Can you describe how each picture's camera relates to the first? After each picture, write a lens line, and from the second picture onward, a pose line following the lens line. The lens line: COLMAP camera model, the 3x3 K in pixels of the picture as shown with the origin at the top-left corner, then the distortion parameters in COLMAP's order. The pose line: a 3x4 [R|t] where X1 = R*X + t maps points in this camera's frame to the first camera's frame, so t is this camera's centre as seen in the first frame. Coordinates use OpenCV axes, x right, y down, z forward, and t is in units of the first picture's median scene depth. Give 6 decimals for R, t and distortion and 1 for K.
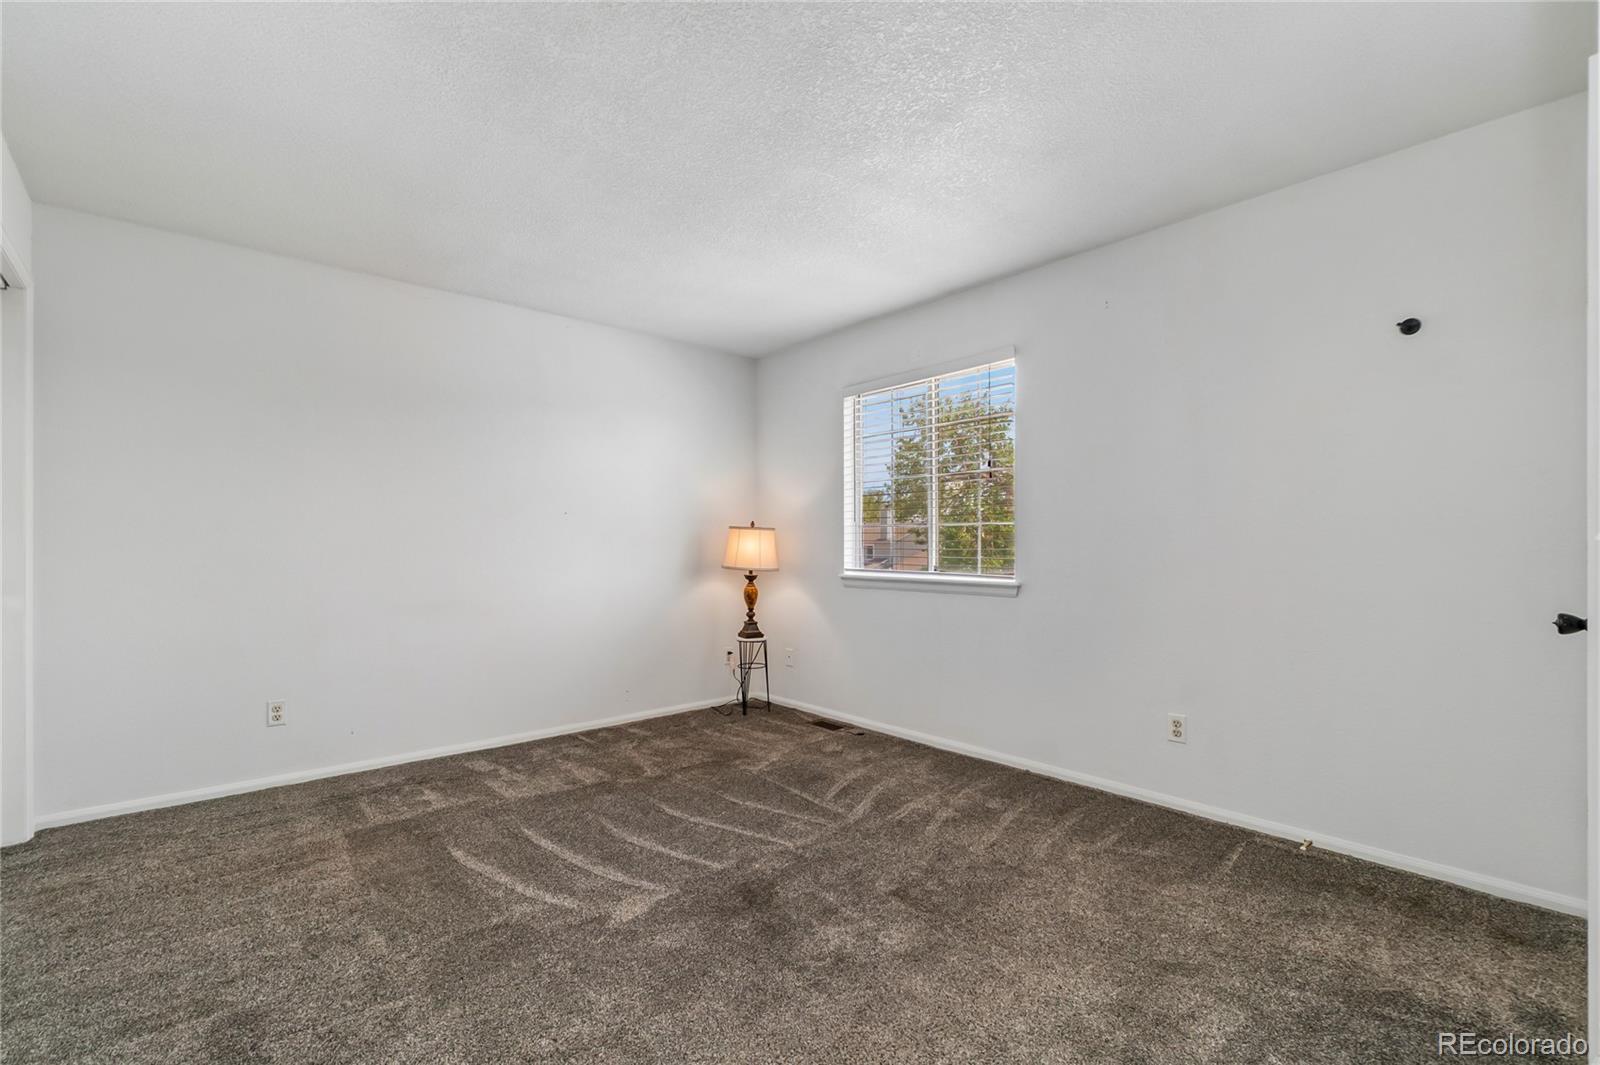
lens RADIAL K [[719.2, 0, 795.6], [0, 719.2, 543.0], [0, 0, 1]] dist [0.001898, -0.000030]
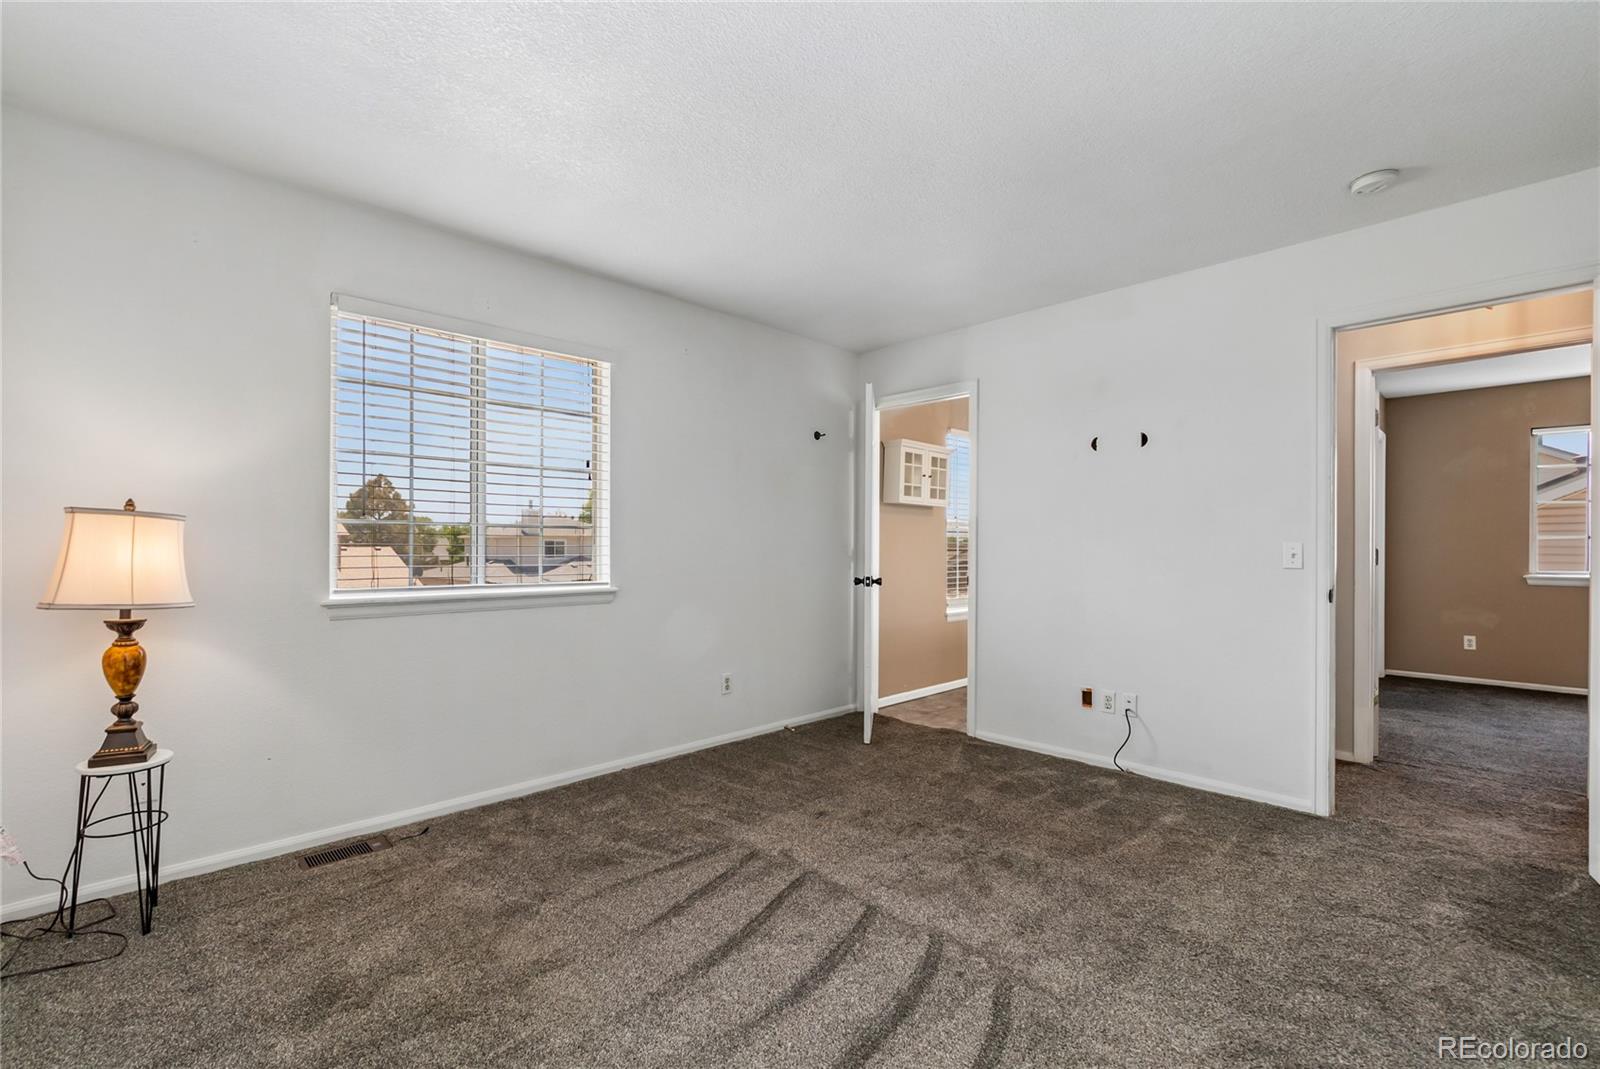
lens RADIAL K [[701.0, 0, 796.5], [0, 701.0, 552.7], [0, 0, 1]] dist [0.002228, 0.000594]
pose [[-0.070359, -0.004004, 0.997514, -0.525810], [-0.000980, 0.999992, 0.003945, 0.001129], [-0.997521, -0.000700, -0.070363, 0.620347]]
